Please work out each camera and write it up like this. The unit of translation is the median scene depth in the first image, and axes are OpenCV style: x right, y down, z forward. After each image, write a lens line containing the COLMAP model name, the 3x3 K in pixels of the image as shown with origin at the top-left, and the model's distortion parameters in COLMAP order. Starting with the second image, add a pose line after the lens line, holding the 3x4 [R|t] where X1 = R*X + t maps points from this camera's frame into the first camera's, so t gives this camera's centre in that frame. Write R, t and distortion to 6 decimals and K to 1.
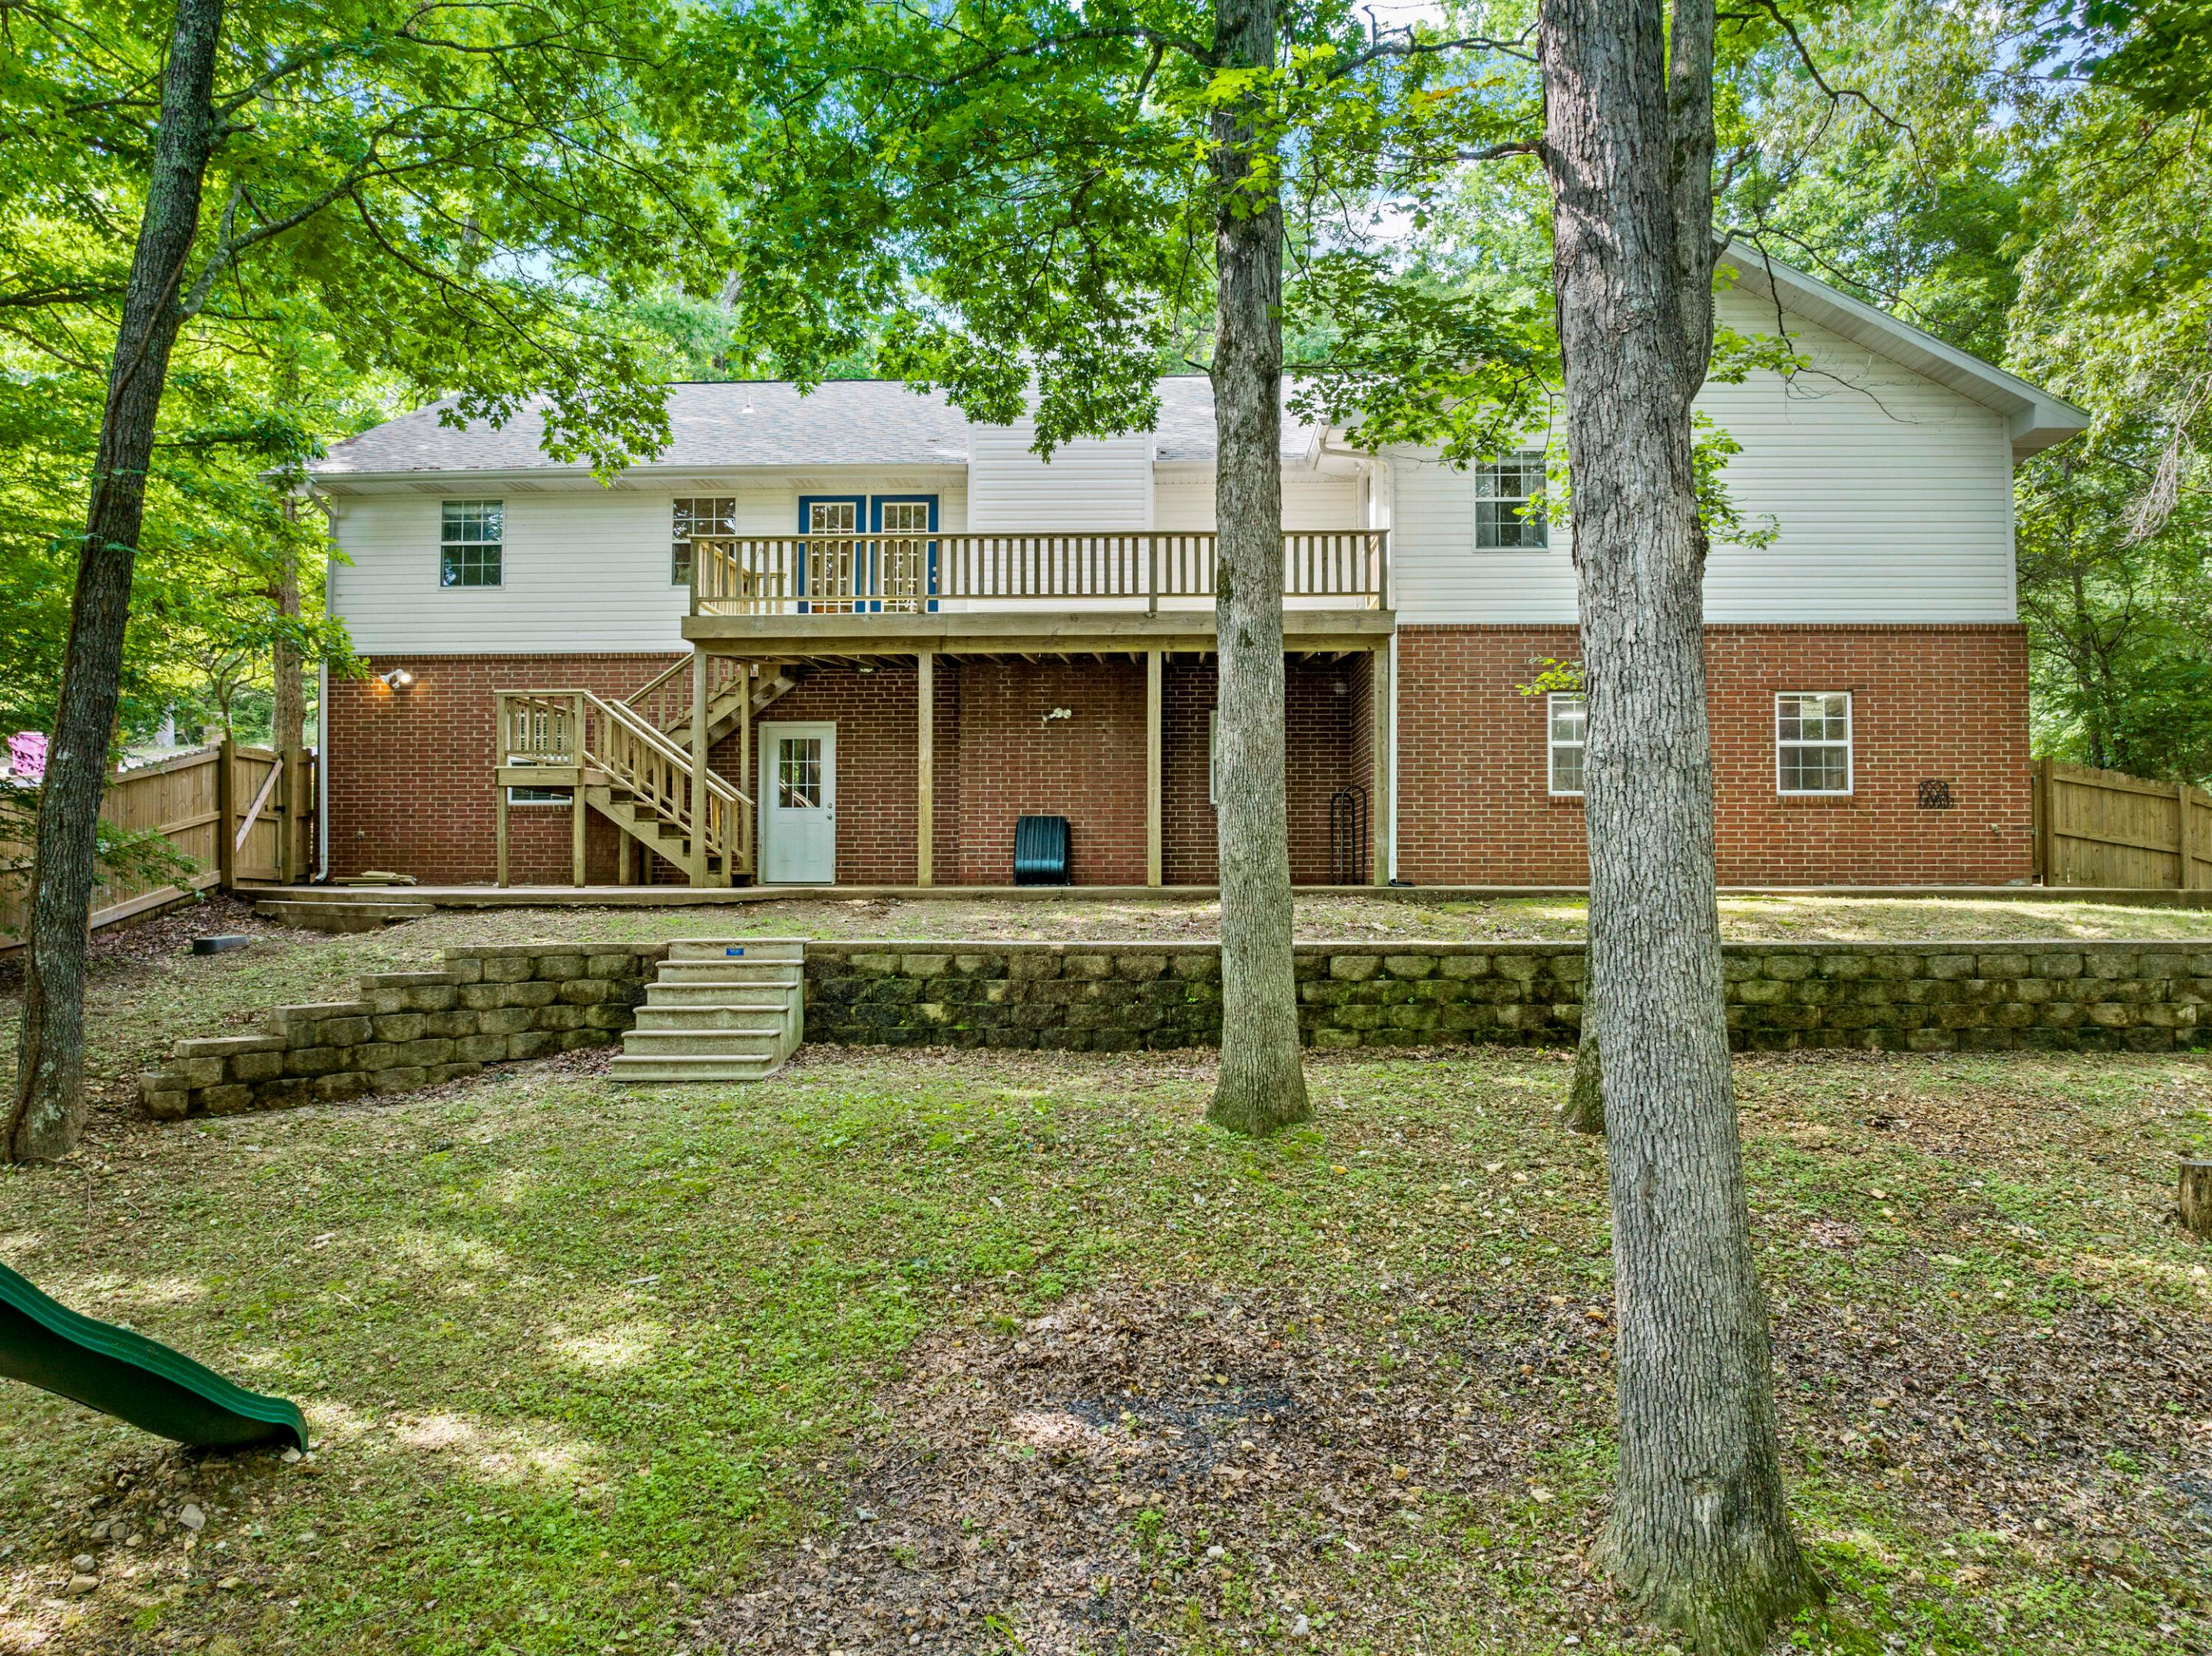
lens RADIAL K [[1611.9, 0, 1121.7], [0, 1611.9, 819.0], [0, 0, 1]] dist [-0.002966, -0.078461]
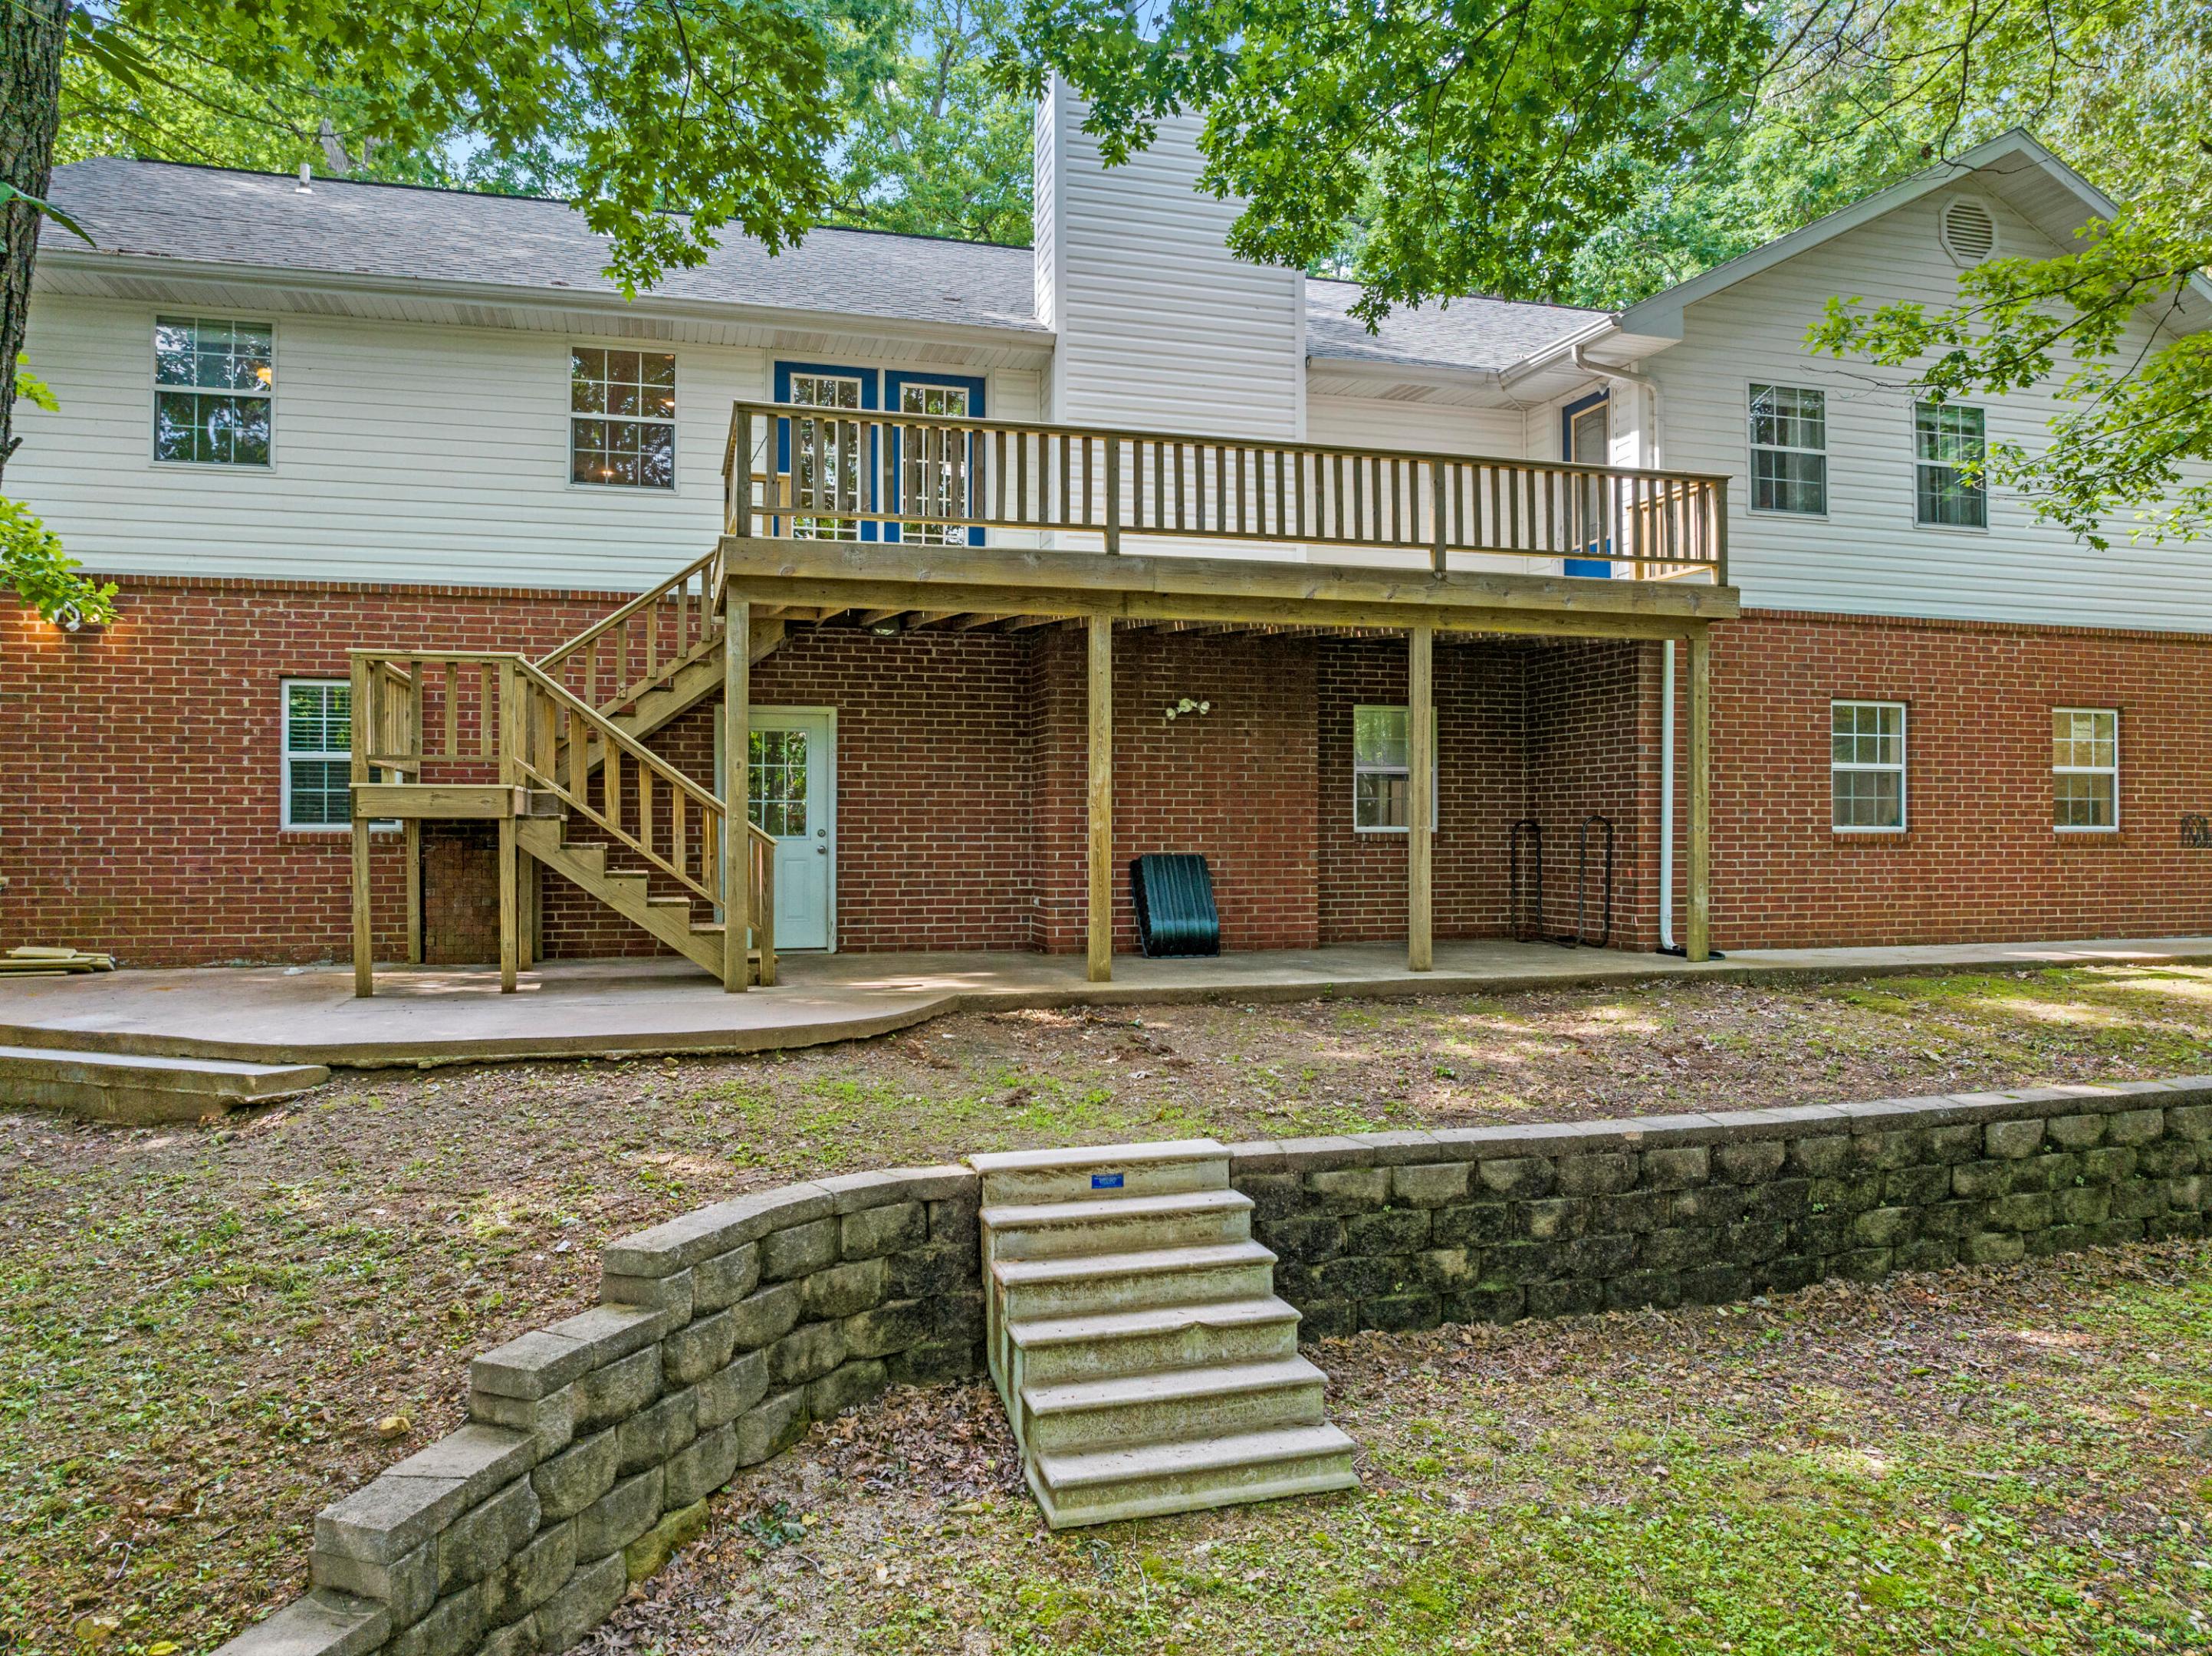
lens RADIAL K [[1591.4, 0, 1120.3], [0, 1591.4, 779.5], [0, 0, 1]] dist [-0.032392, -0.004126]
pose [[0.946174, 0.010324, 0.323493, -0.326108], [-0.013025, 0.999896, 0.006185, -0.042492], [-0.323395, -0.010066, 0.946211, 0.404819]]
